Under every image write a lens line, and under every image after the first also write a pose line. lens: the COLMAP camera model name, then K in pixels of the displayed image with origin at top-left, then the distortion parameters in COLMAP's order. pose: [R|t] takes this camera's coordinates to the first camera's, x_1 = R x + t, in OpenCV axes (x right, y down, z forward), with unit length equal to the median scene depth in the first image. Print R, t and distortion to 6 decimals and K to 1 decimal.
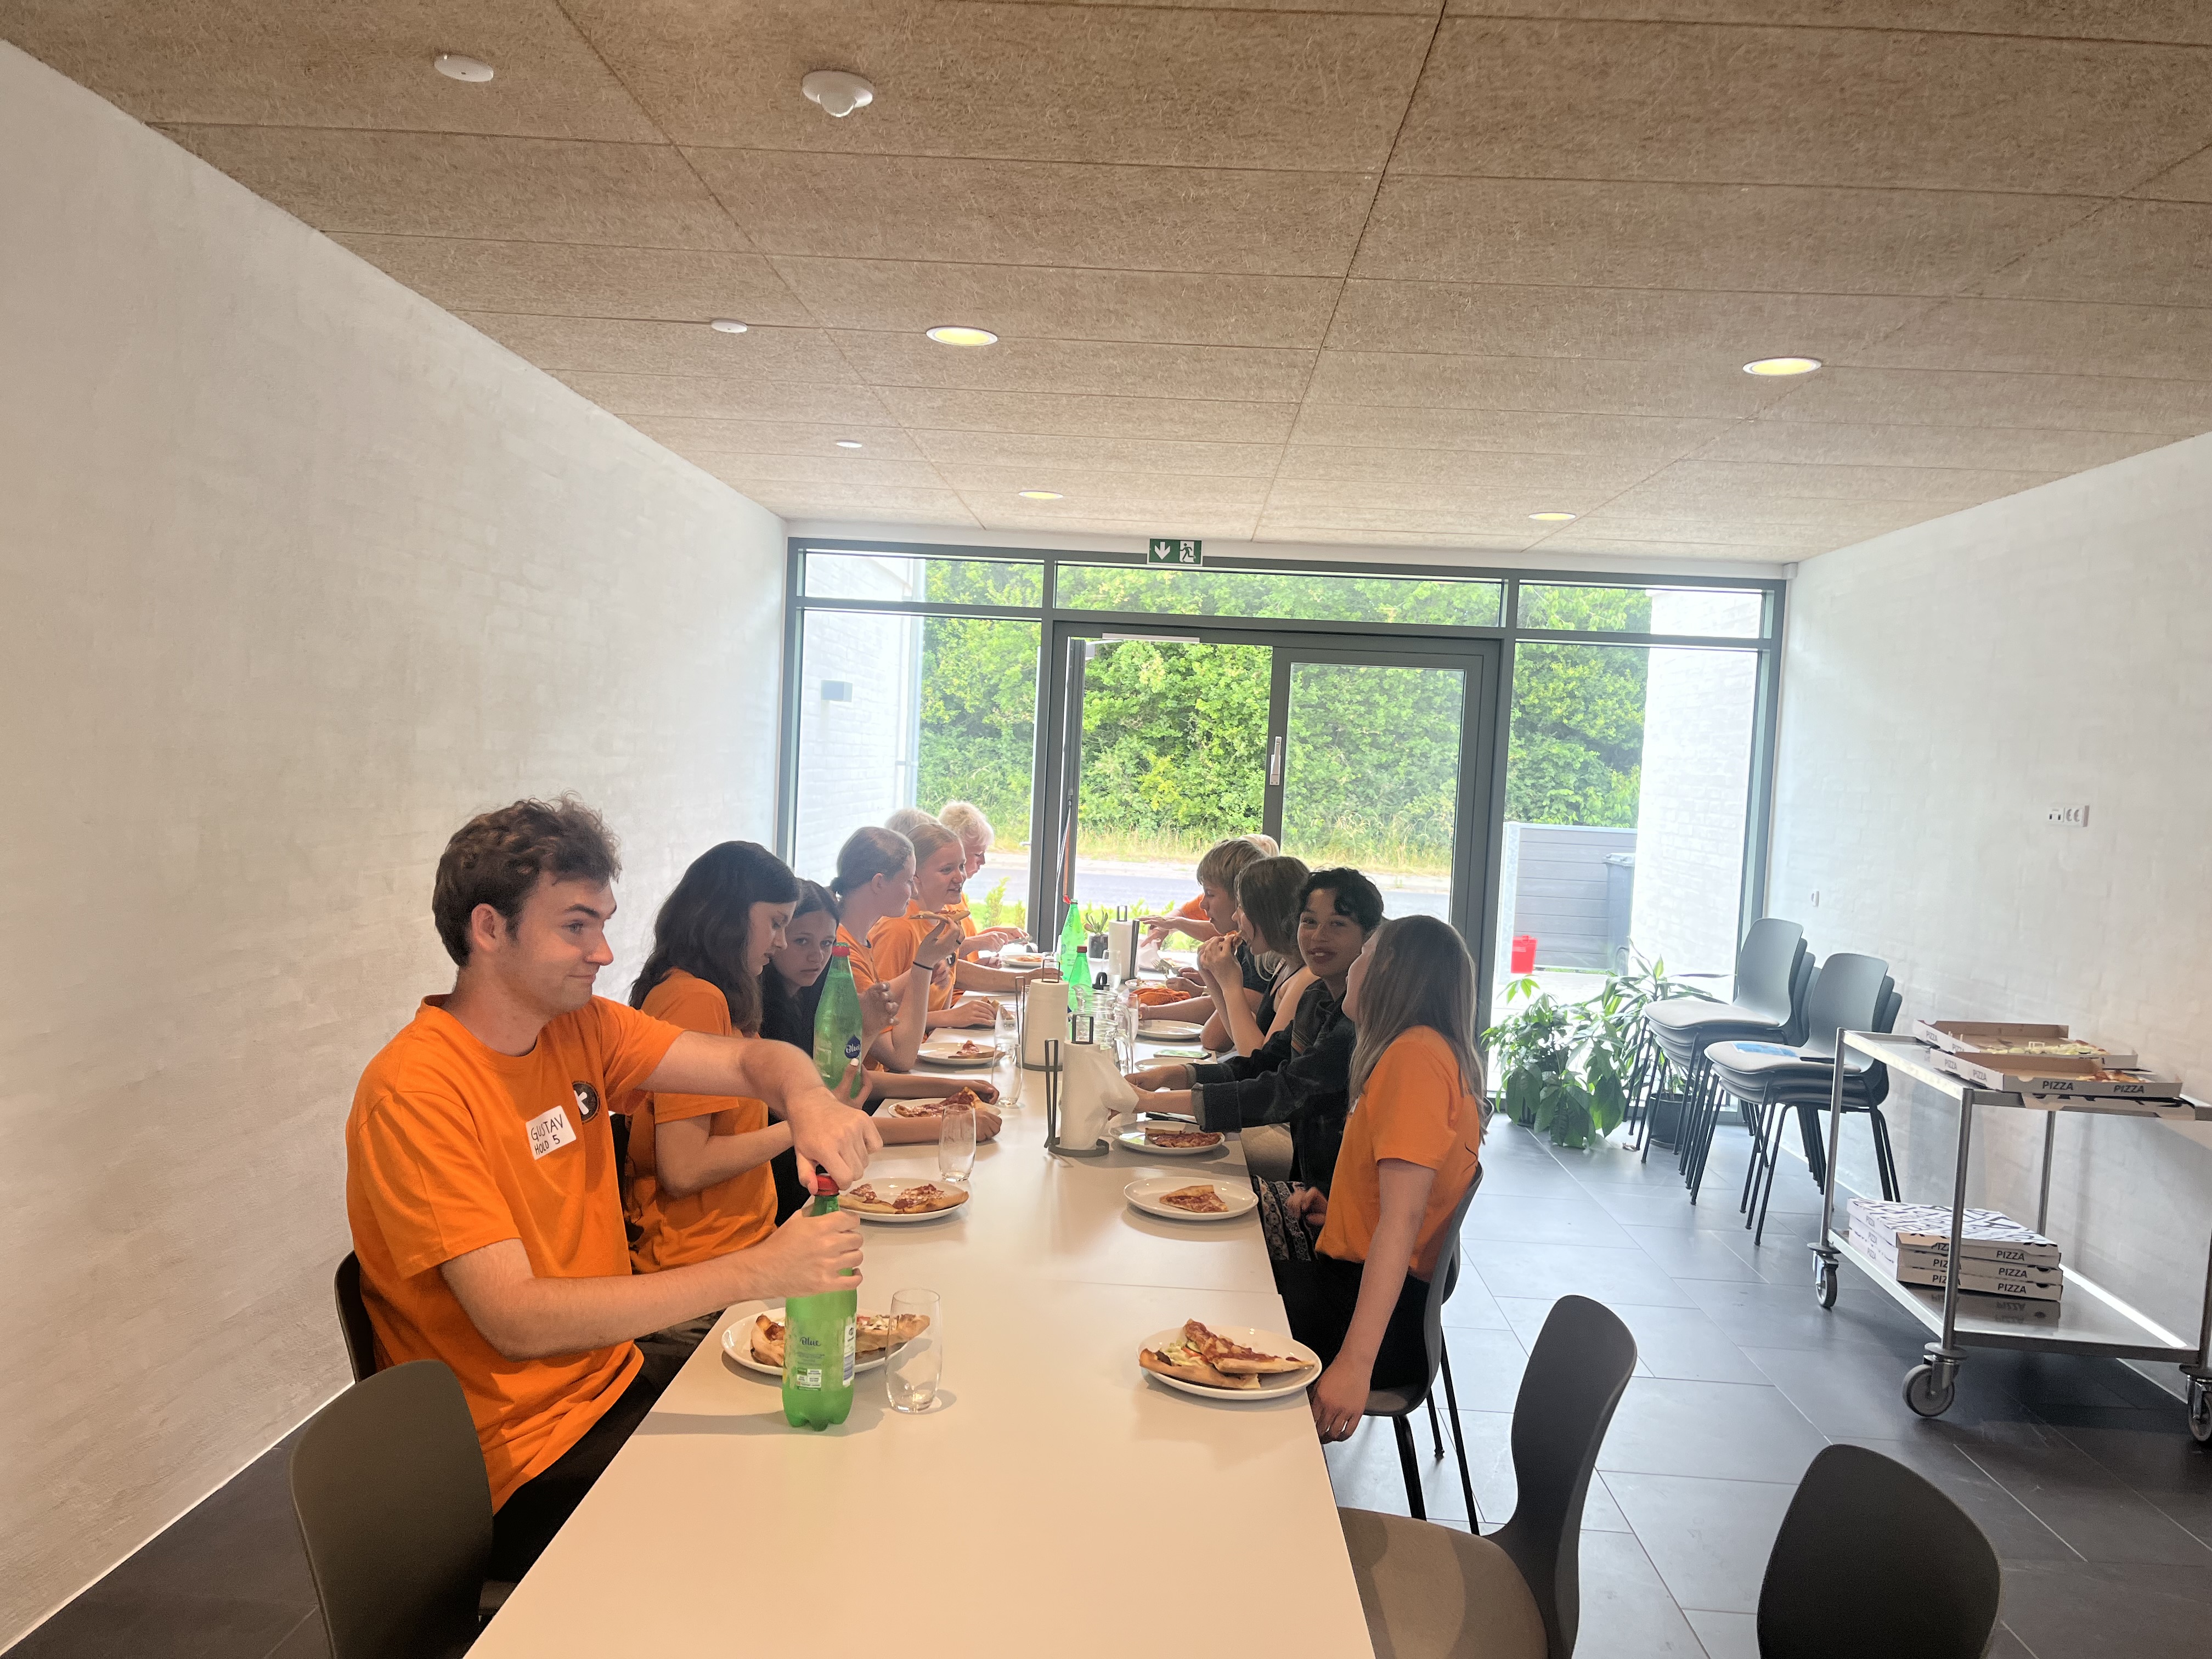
lens RADIAL K [[1666.0, 0, 1104.2], [0, 1666.0, 825.7], [0, 0, 1]] dist [0.070960, -0.097644]
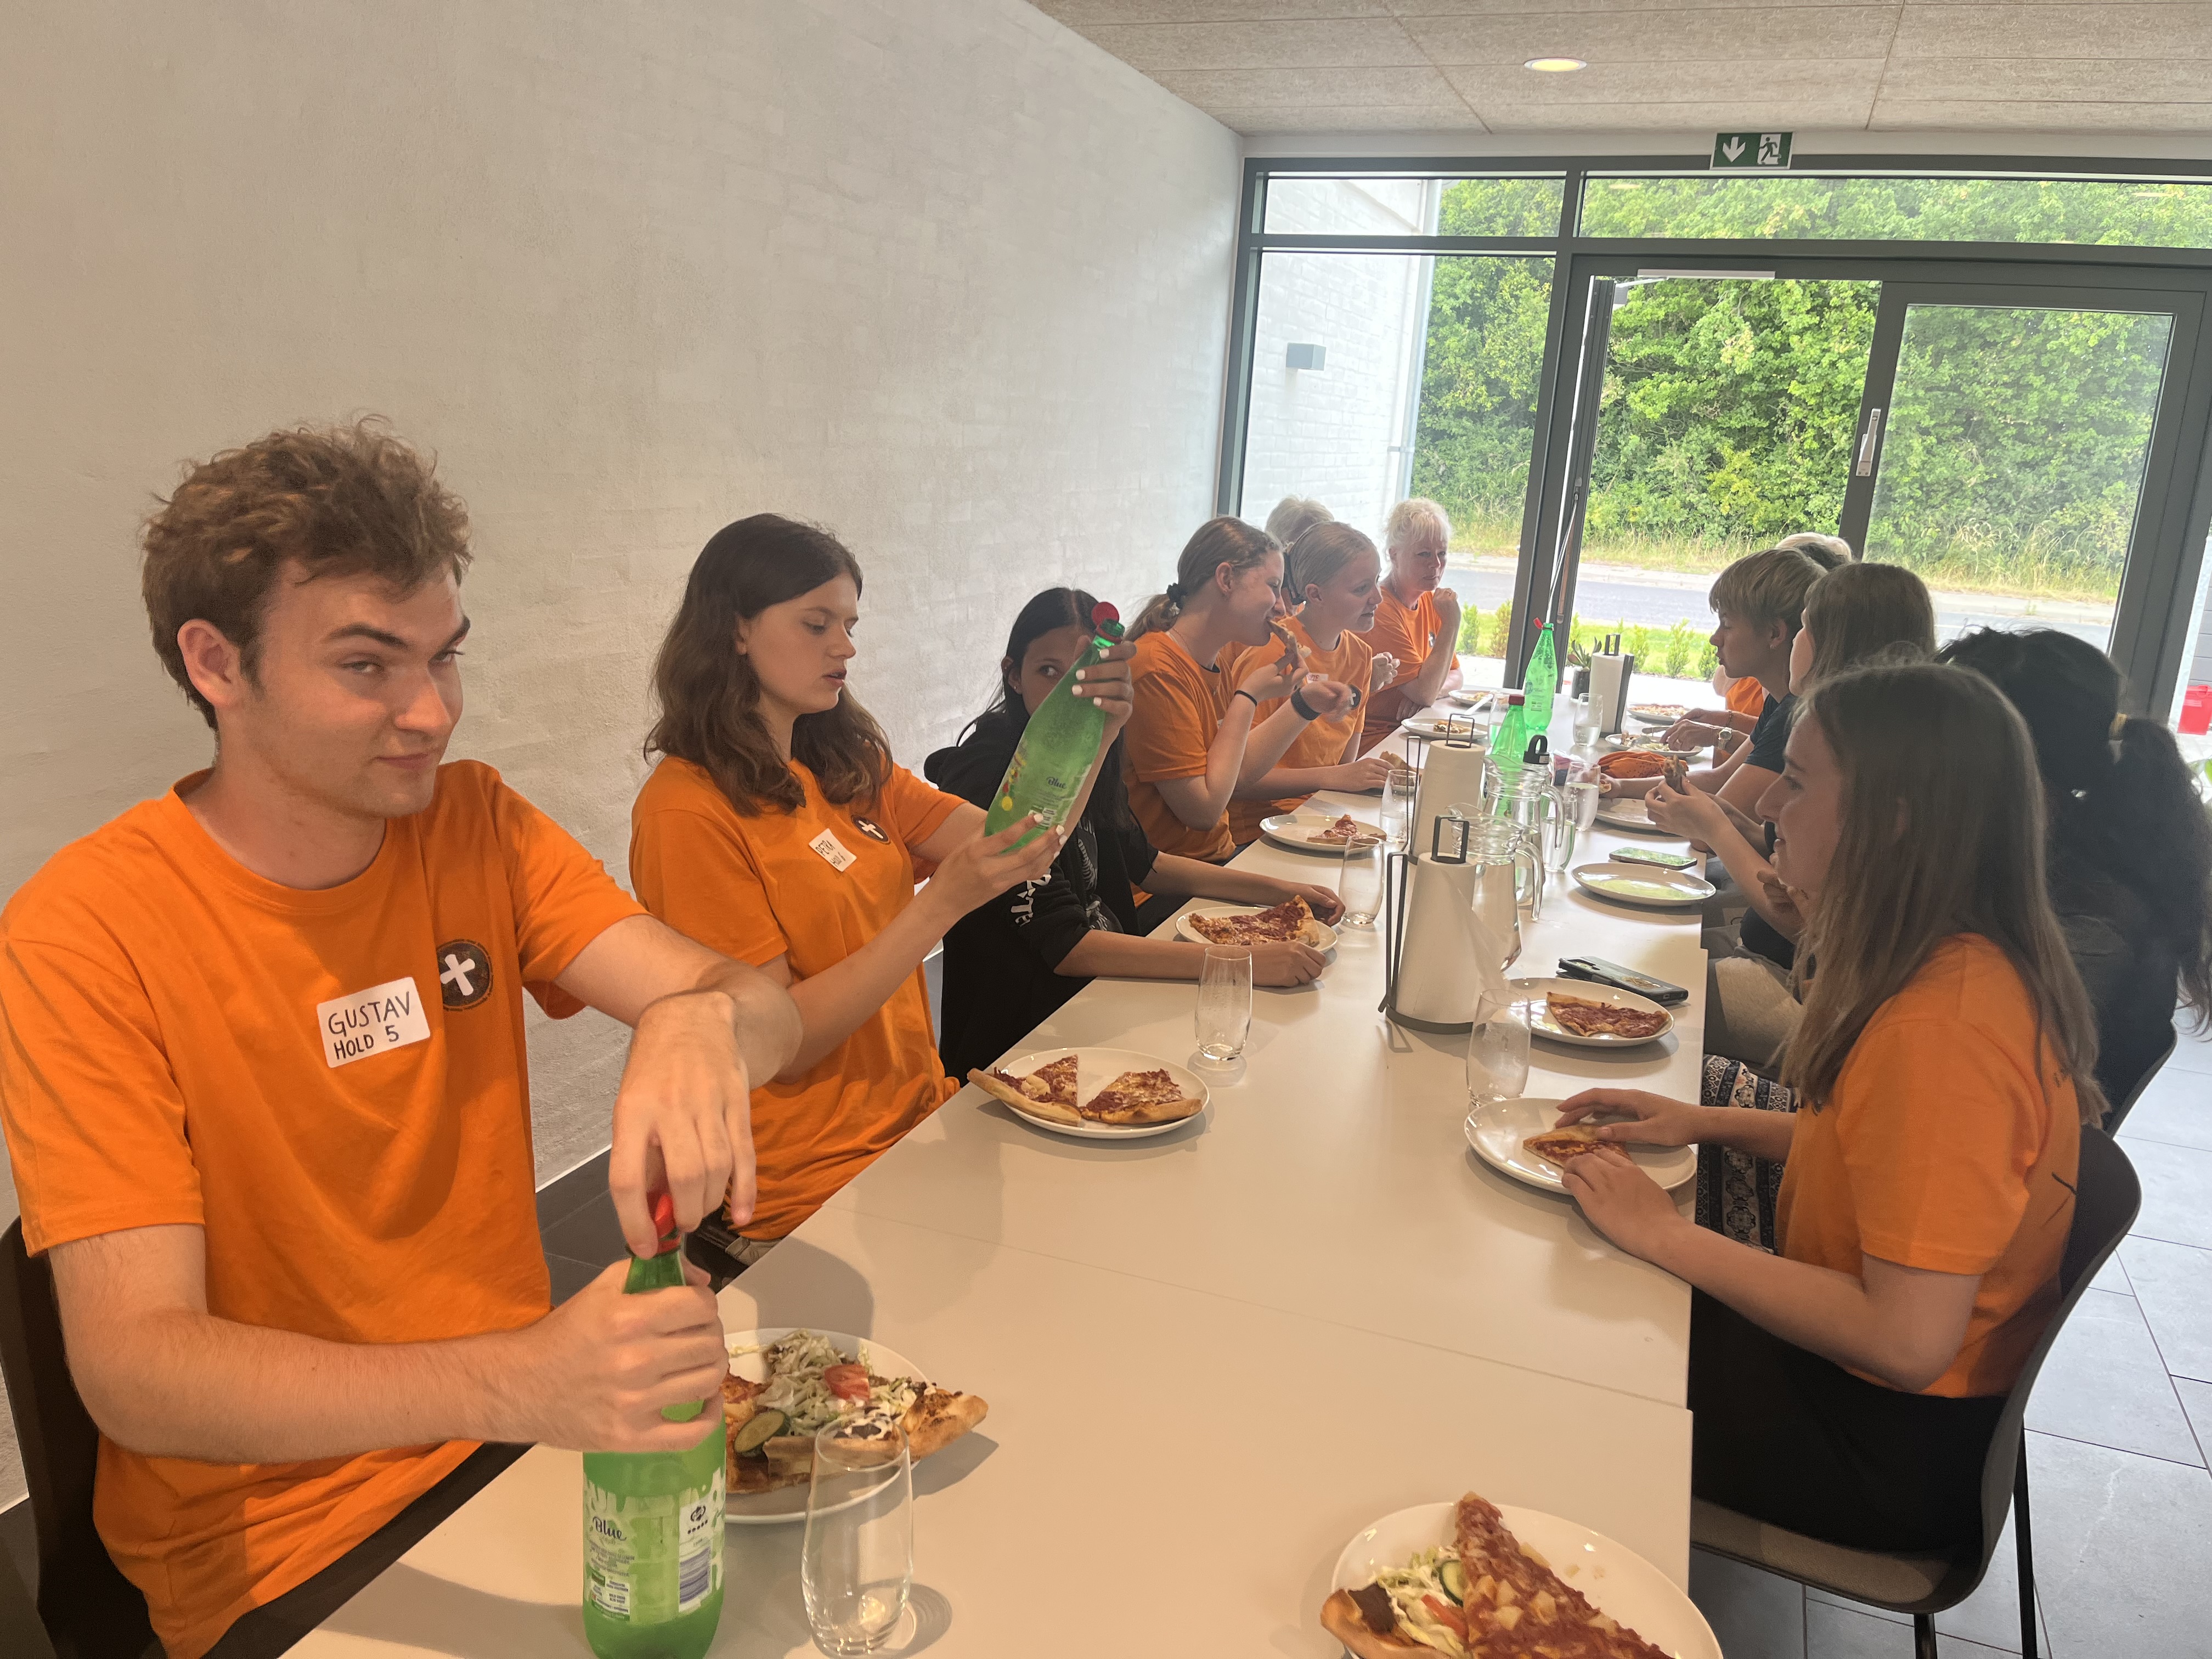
lens RADIAL K [[1666.0, 0, 1087.7], [0, 1666.0, 832.6], [0, 0, 1]] dist [0.070960, -0.097644]
pose [[0.944997, 0.083013, -0.316369, 0.024777], [-0.024614, 0.982563, 0.184295, 0.001878], [0.326151, -0.166371, 0.930562, 0.151820]]
